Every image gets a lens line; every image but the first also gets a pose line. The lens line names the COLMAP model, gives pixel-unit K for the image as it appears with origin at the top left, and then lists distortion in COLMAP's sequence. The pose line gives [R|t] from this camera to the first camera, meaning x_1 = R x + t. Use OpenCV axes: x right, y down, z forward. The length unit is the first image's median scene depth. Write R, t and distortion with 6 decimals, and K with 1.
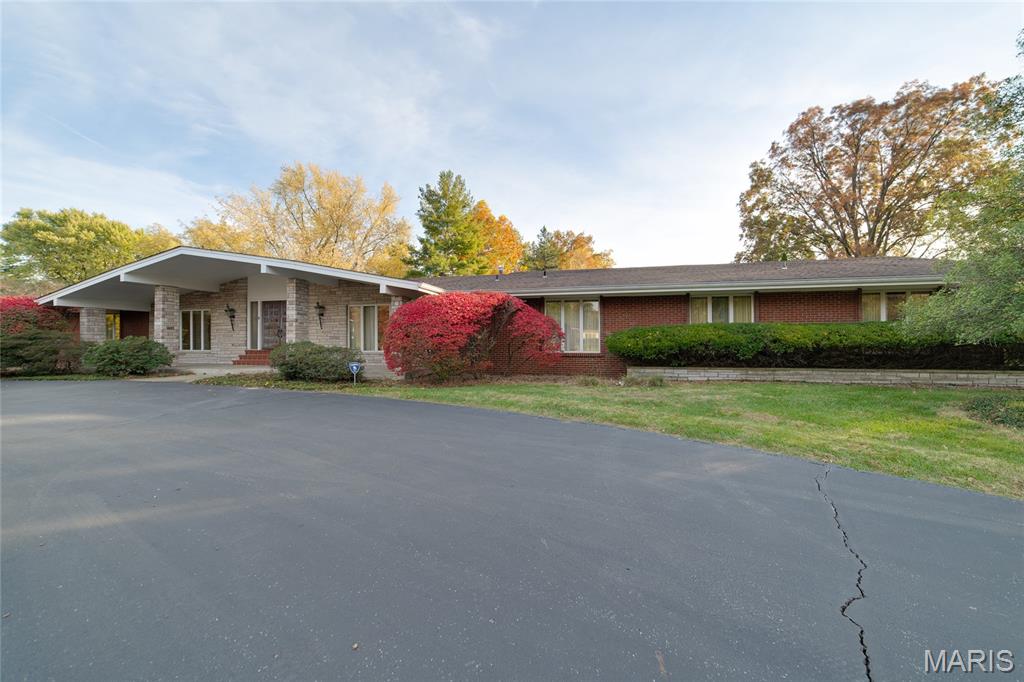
lens RADIAL K [[394.5, 0, 510.9], [0, 394.5, 338.6], [0, 0, 1]] dist [-0.019951, 0.006167]
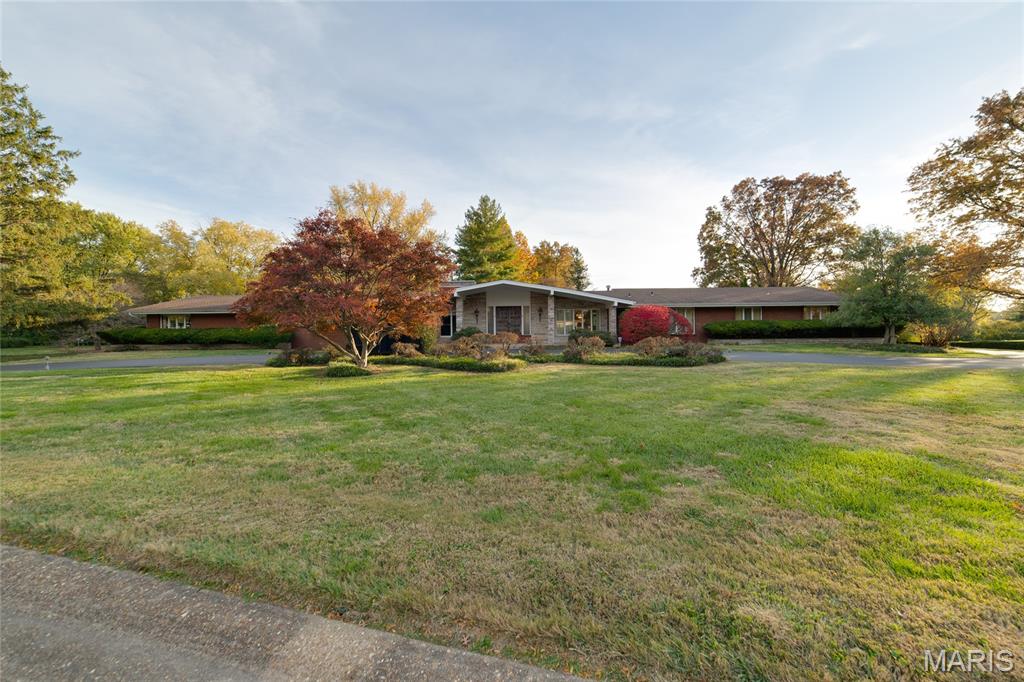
lens RADIAL K [[394.5, 0, 510.9], [0, 394.5, 338.6], [0, 0, 1]] dist [-0.019951, 0.006167]
pose [[0.982061, -0.008108, 0.188388, -0.376954], [0.004954, 0.999840, 0.017209, 0.006576], [-0.188497, -0.015967, 0.981944, -0.292338]]
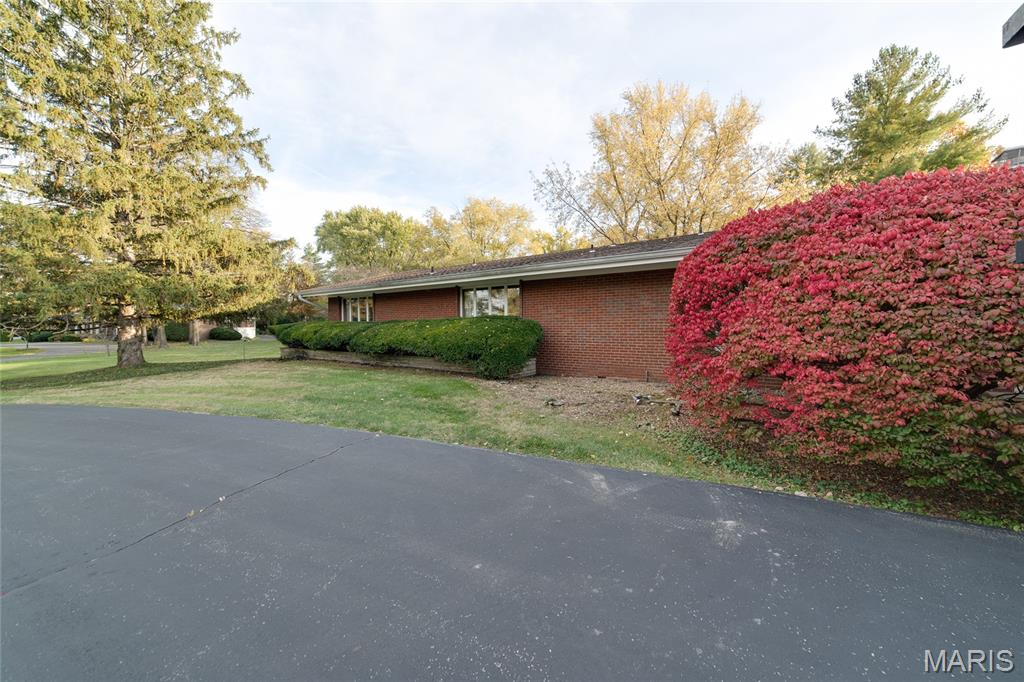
lens RADIAL K [[394.5, 0, 510.9], [0, 394.5, 338.6], [0, 0, 1]] dist [-0.019951, 0.006167]
pose [[0.920633, 0.008431, -0.390339, -0.549342], [0.009198, 0.999021, 0.043271, -0.000649], [0.390322, -0.043427, 0.919654, 0.227251]]
